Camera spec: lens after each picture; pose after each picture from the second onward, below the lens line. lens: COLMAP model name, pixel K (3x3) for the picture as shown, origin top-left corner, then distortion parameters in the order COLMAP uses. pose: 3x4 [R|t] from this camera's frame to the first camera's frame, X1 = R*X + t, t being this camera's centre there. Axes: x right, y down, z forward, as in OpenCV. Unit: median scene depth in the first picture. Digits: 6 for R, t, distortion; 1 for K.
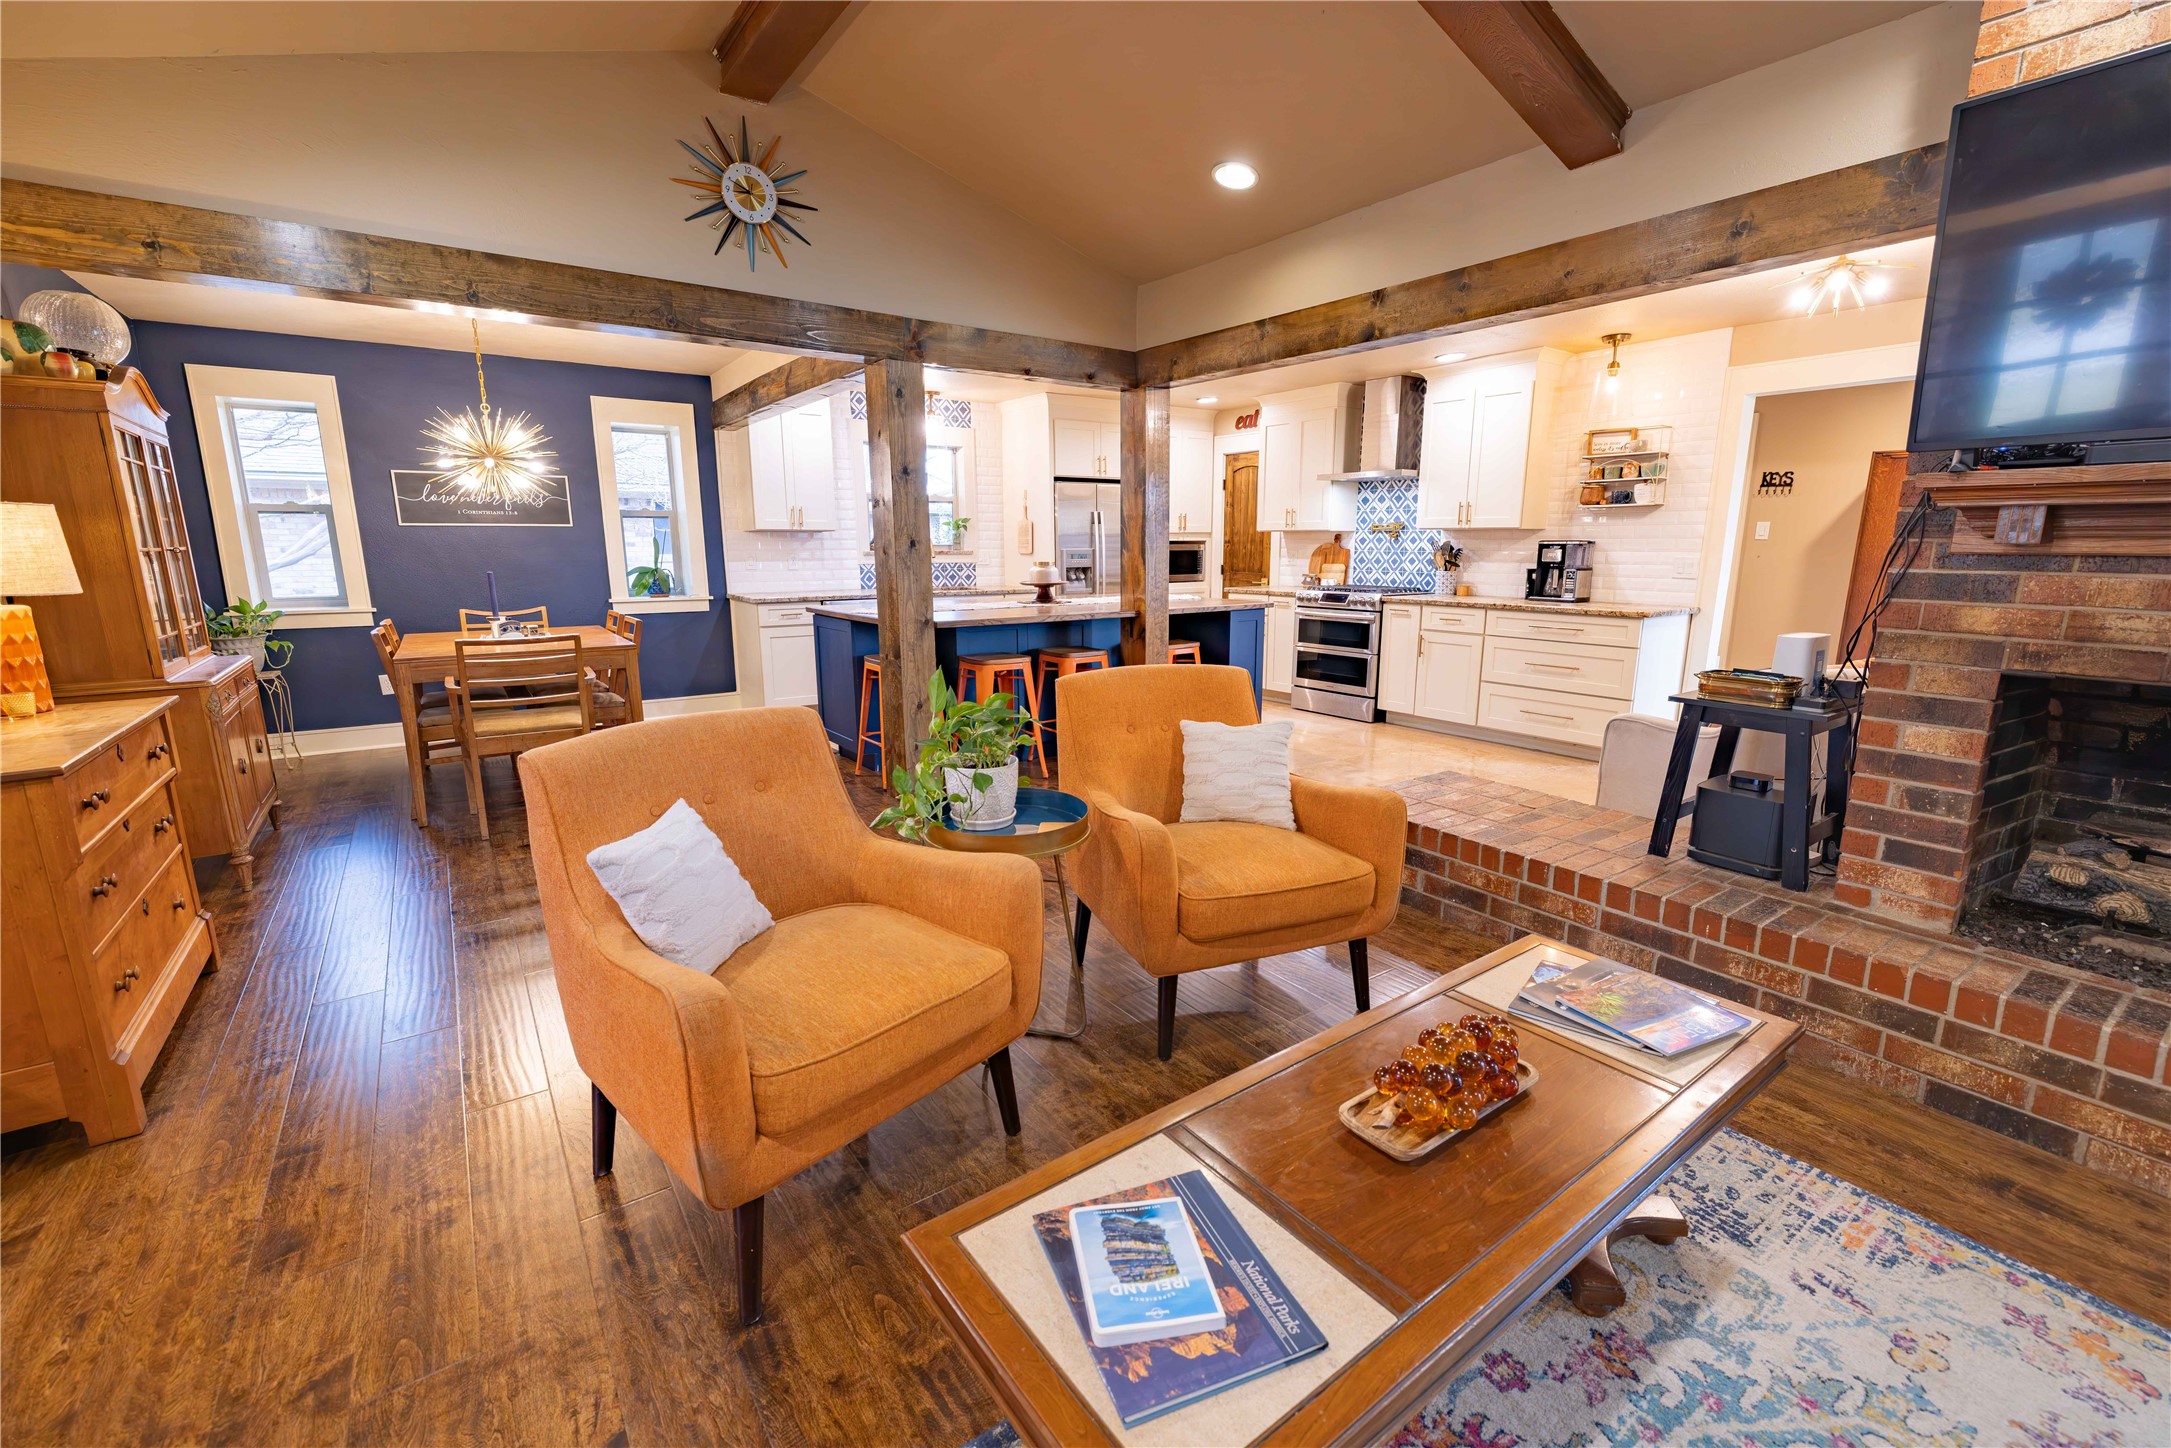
lens RADIAL K [[908.2, 0, 1091.3], [0, 908.2, 725.7], [0, 0, 1]] dist [-0.001036, 0.000164]
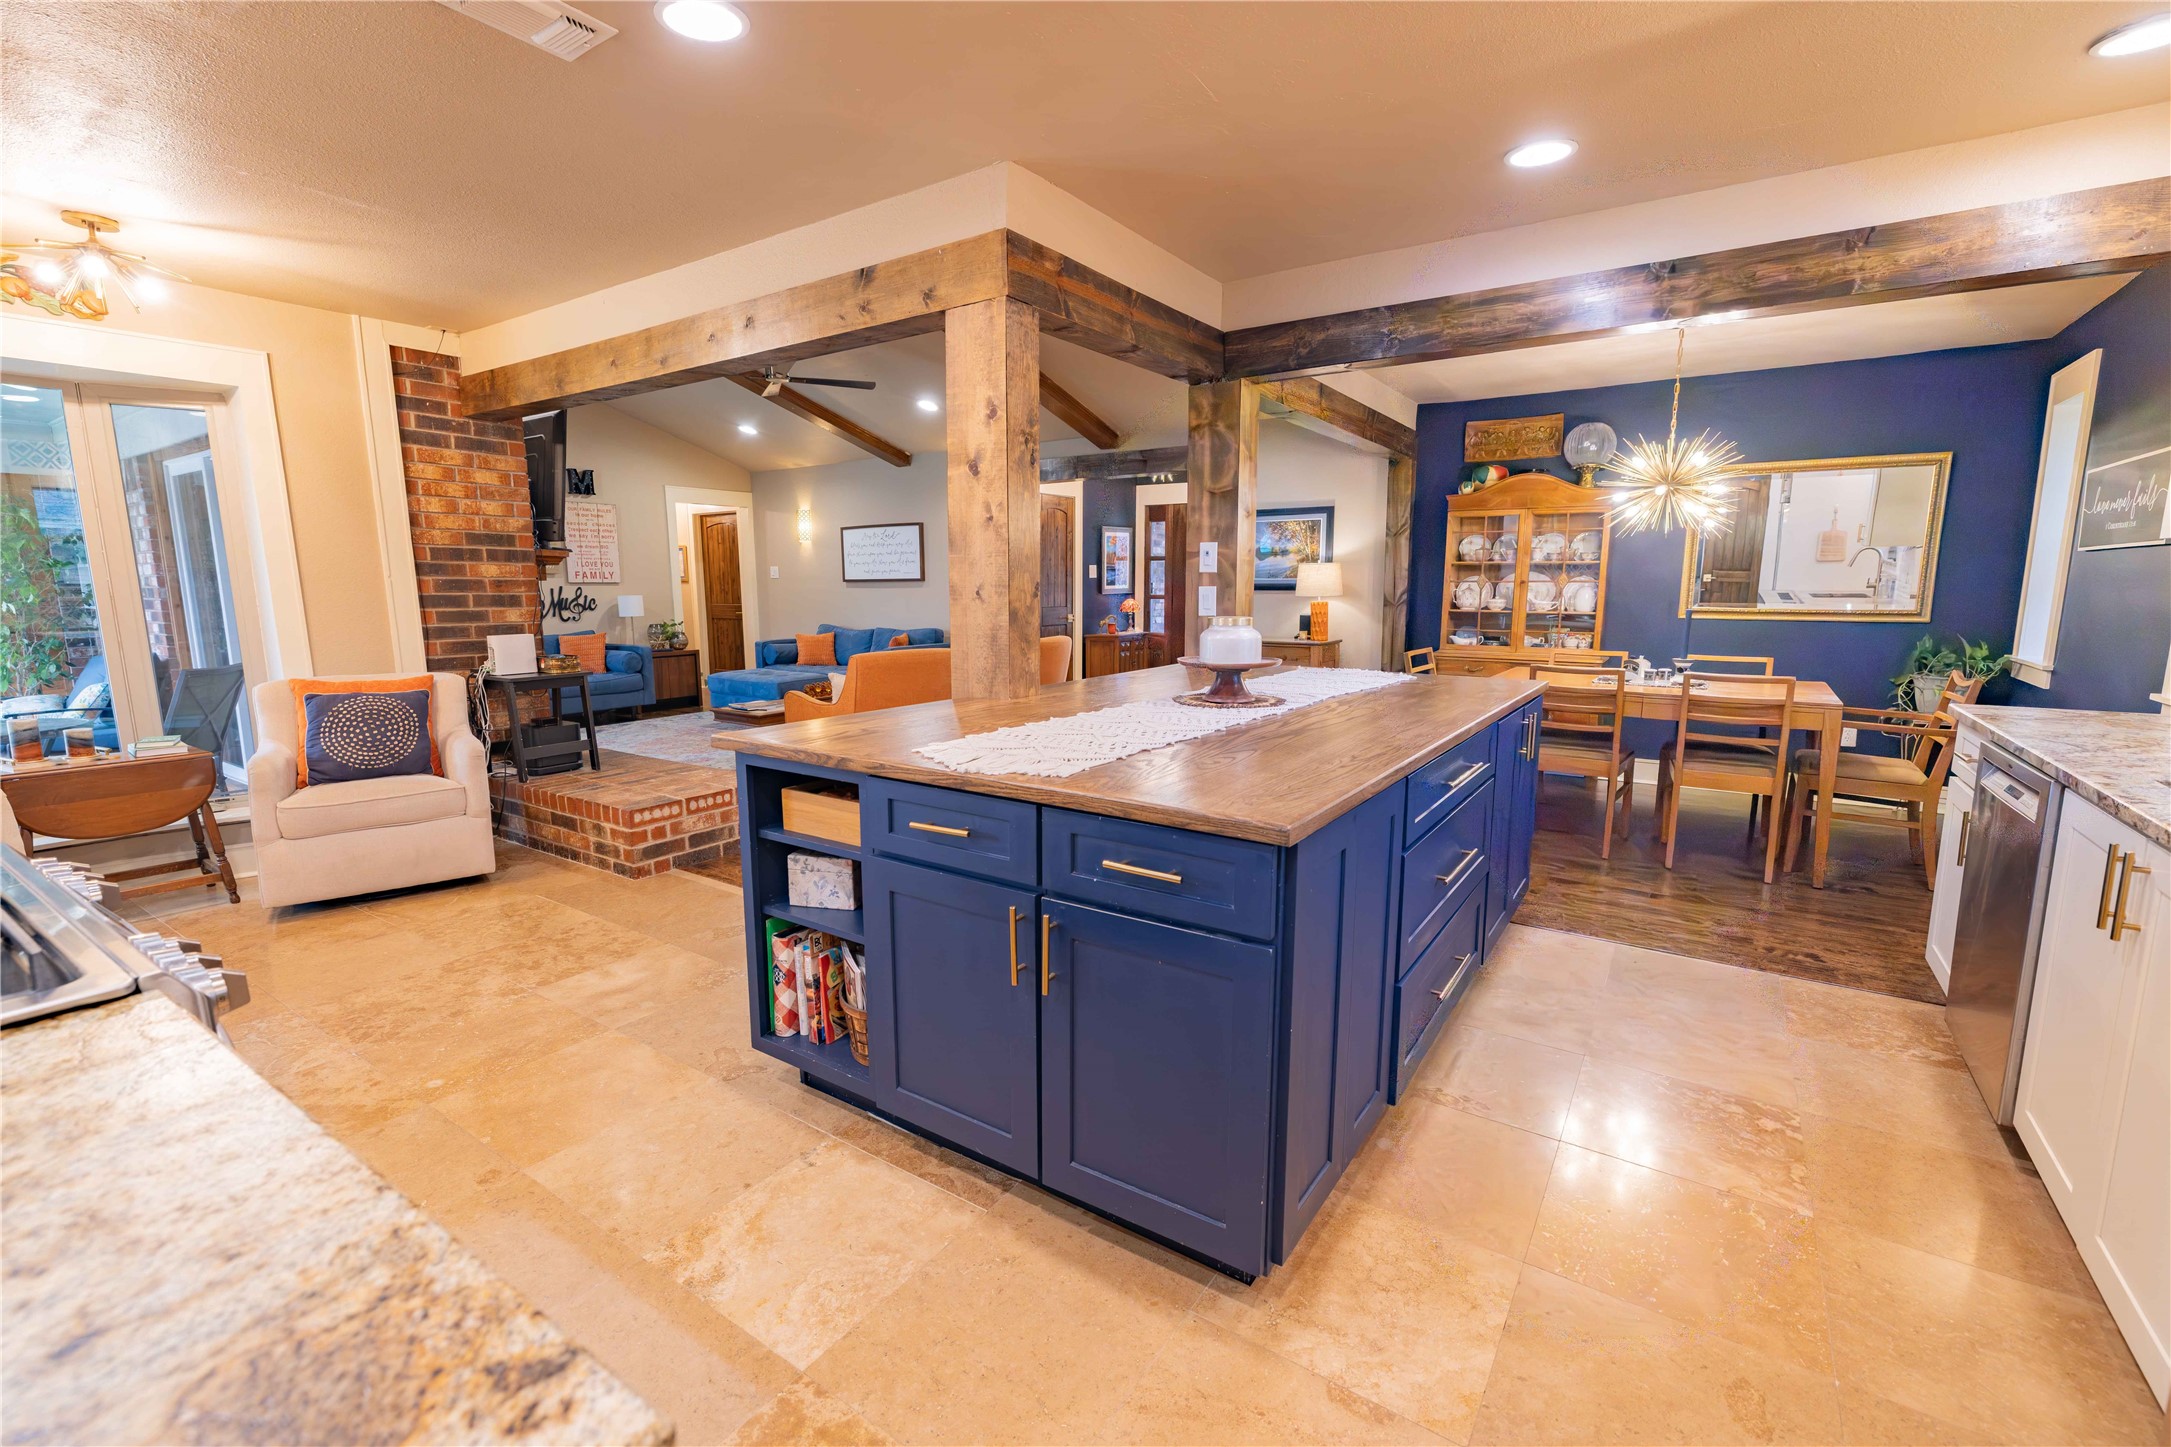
lens RADIAL K [[929.6, 0, 1085.5], [0, 929.6, 723.5], [0, 0, 1]] dist [0.000335, 0.000190]
pose [[-0.938113, 0.056321, -0.341719, 0.219354], [-0.065538, 0.939991, 0.334847, -0.331123], [0.340072, 0.336520, -0.878126, 1.639101]]
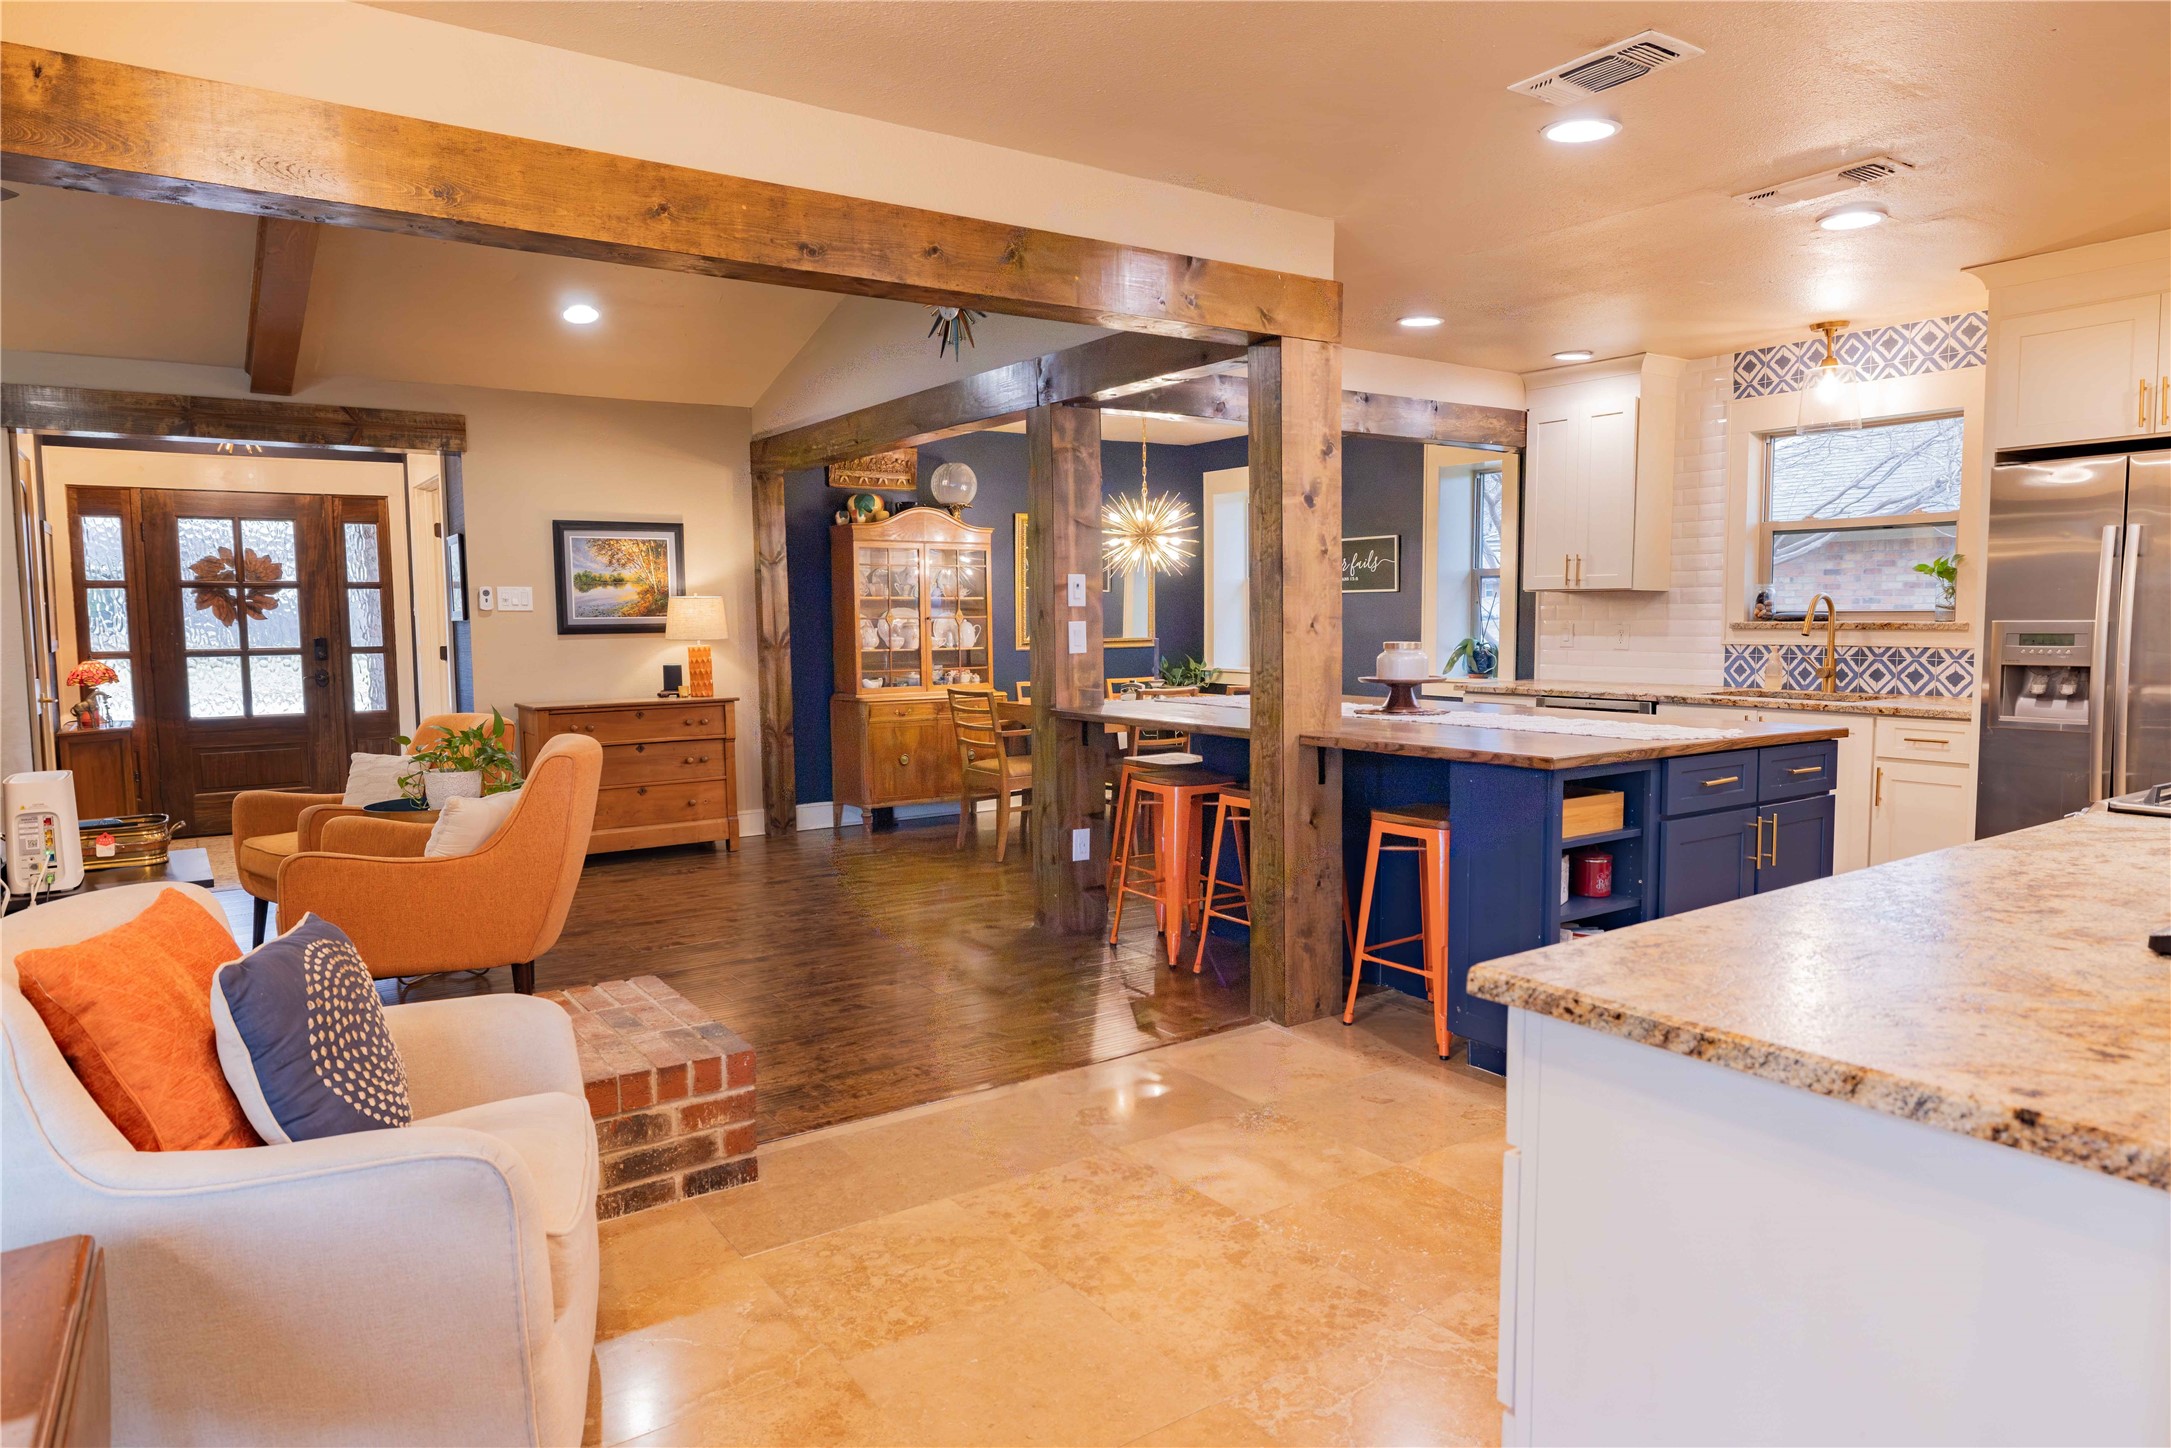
lens RADIAL K [[1338.2, 0, 1085.5], [0, 1338.2, 724.0], [0, 0, 1]] dist [-0.000027, 0.000353]
pose [[-0.017276, 0.083750, -0.996337, 0.924030], [-0.189733, 0.978105, 0.085507, -0.189313], [0.981684, 0.190515, -0.001007, 0.935333]]
